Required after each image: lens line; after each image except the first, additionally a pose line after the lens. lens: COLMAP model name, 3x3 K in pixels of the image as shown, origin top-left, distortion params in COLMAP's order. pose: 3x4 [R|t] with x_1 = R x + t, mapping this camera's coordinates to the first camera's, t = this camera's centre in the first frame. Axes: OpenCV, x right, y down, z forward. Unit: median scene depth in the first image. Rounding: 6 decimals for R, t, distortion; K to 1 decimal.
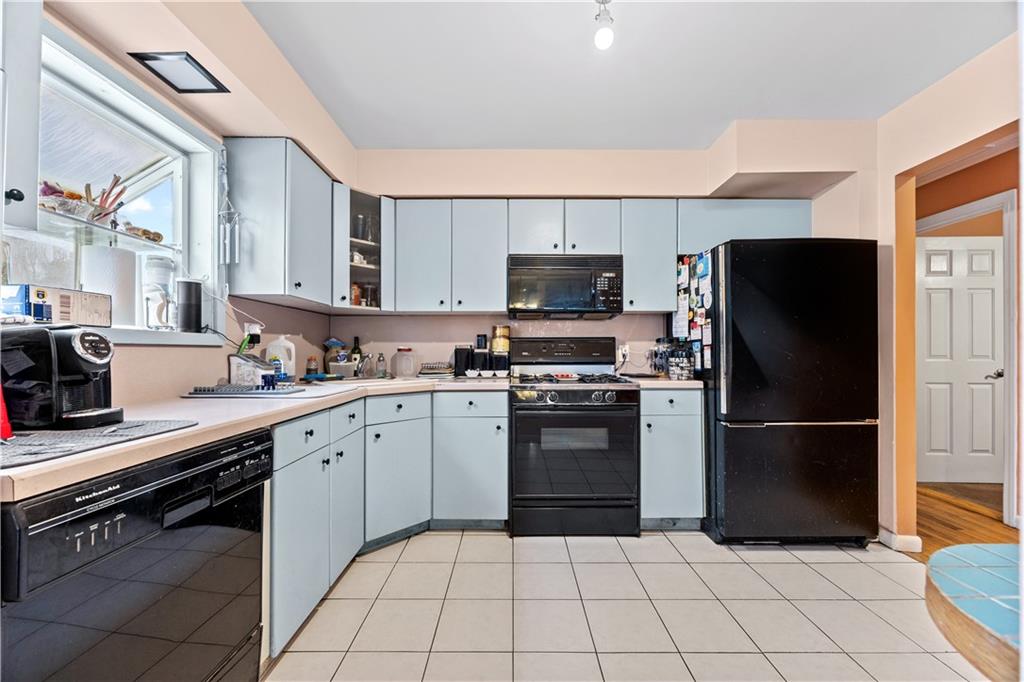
lens RADIAL K [[393.9, 0, 509.8], [0, 393.9, 347.1], [0, 0, 1]] dist [-0.000450, -0.000277]
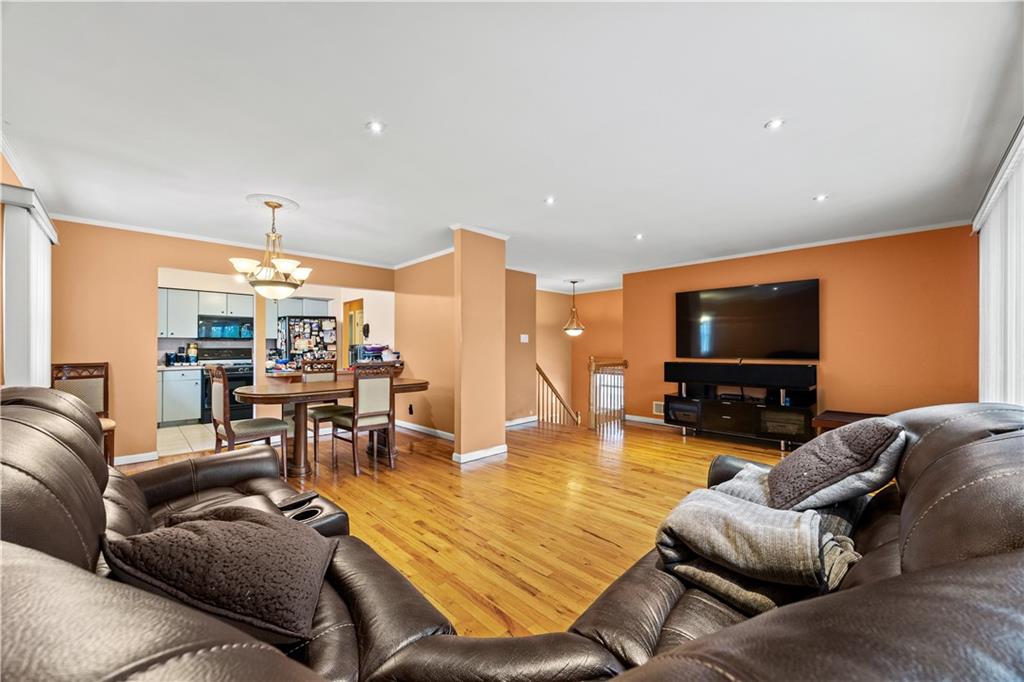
lens RADIAL K [[393.9, 0, 515.6], [0, 393.9, 349.3], [0, 0, 1]] dist [-0.000450, -0.000277]
pose [[0.706807, -0.002861, 0.707400, -0.339411], [-0.001785, 0.999981, 0.005827, -0.038622], [-0.707404, -0.005381, 0.706789, -2.099300]]
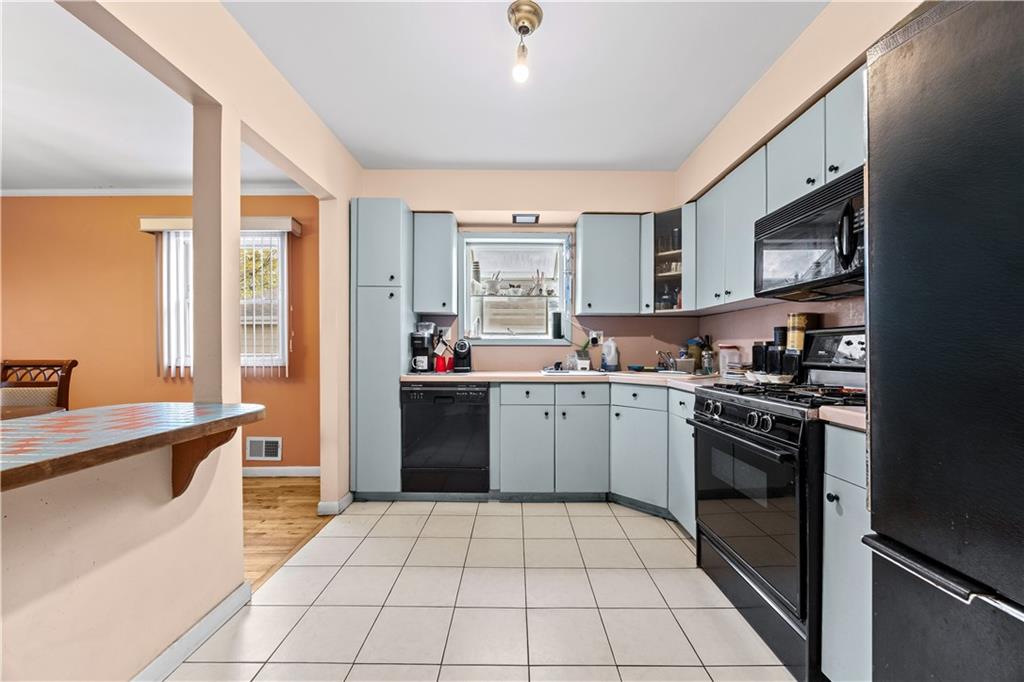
lens RADIAL K [[393.9, 0, 512.9], [0, 393.9, 347.6], [0, 0, 1]] dist [-0.000450, -0.000277]
pose [[0.001438, -0.002413, -0.999996, 0.742893], [0.008601, 0.999960, -0.002401, 0.005865], [0.999962, -0.008598, 0.001459, 0.517692]]
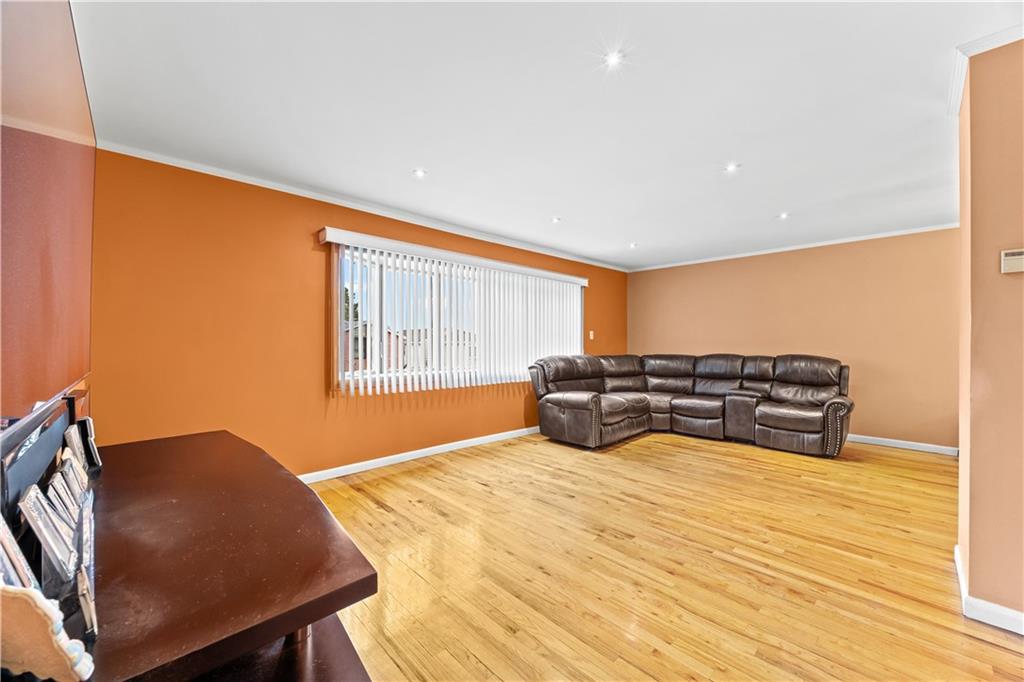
lens RADIAL K [[393.9, 0, 513.2], [0, 393.9, 341.5], [0, 0, 1]] dist [-0.000450, -0.000277]
pose [[-0.715057, -0.002428, -0.699062, 1.810975], [-0.001584, 0.999997, -0.001852, -0.034162], [0.699064, -0.000217, -0.715059, -0.930283]]
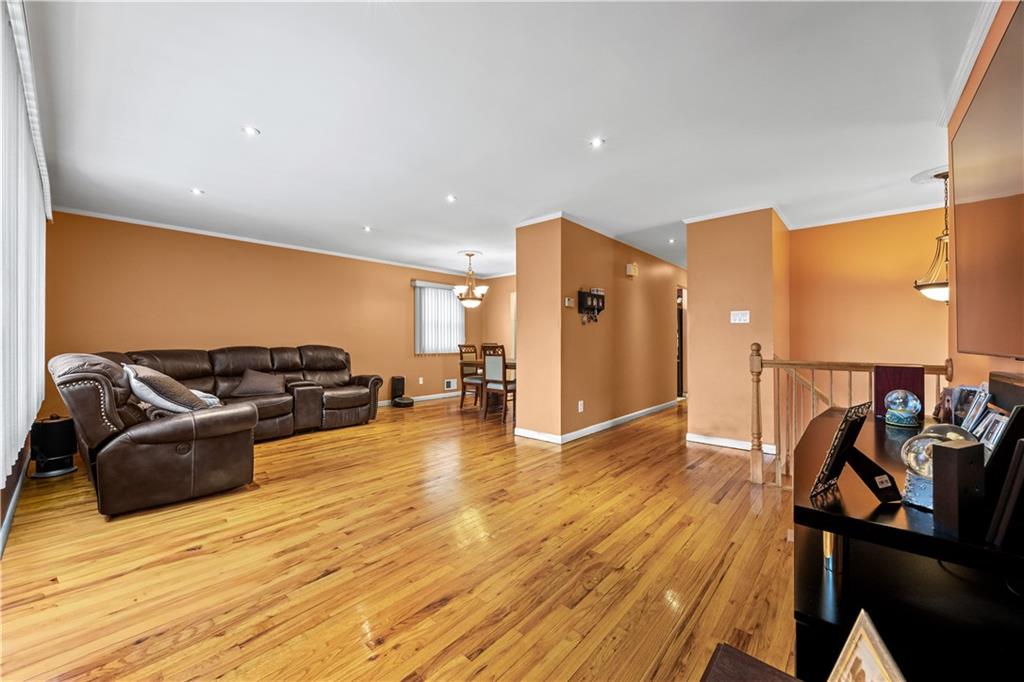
lens RADIAL K [[393.9, 0, 510.6], [0, 393.9, 340.8], [0, 0, 1]] dist [-0.000450, -0.000277]
pose [[0.751459, 0.001001, -0.659779, 1.720391], [-0.000558, 0.999999, 0.000882, -0.003969], [0.659780, -0.000294, 0.751459, -2.190985]]
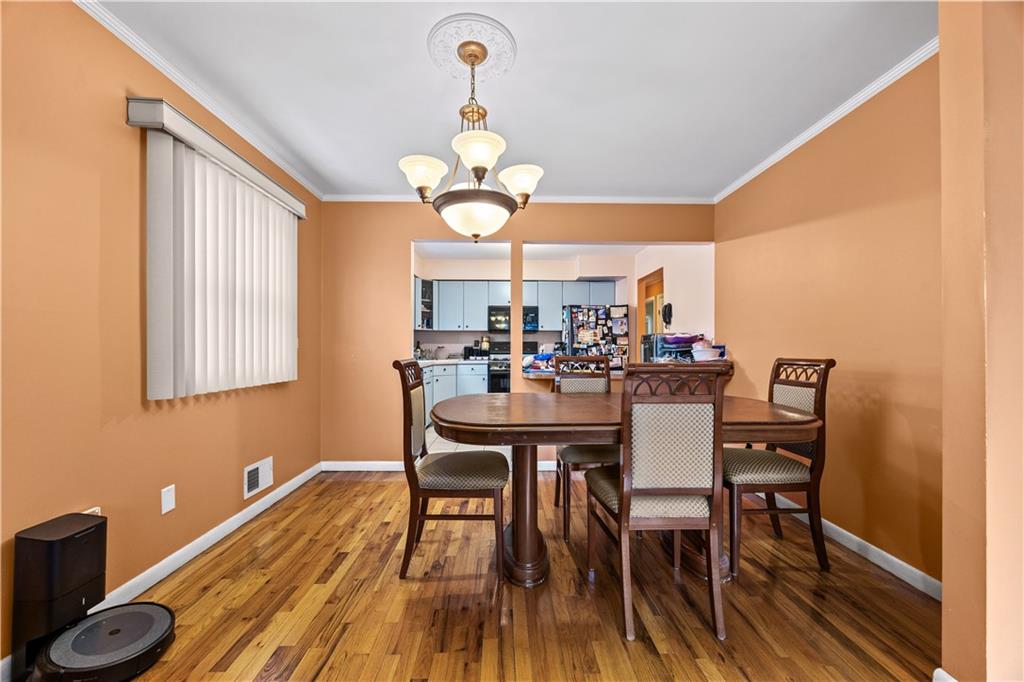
lens RADIAL K [[393.9, 0, 508.4], [0, 393.9, 342.7], [0, 0, 1]] dist [-0.000450, -0.000277]
pose [[0.999760, 0.003544, 0.021632, 0.062501], [-0.003419, 0.999977, -0.005817, -0.006753], [-0.021652, 0.005741, 0.999749, -1.286387]]
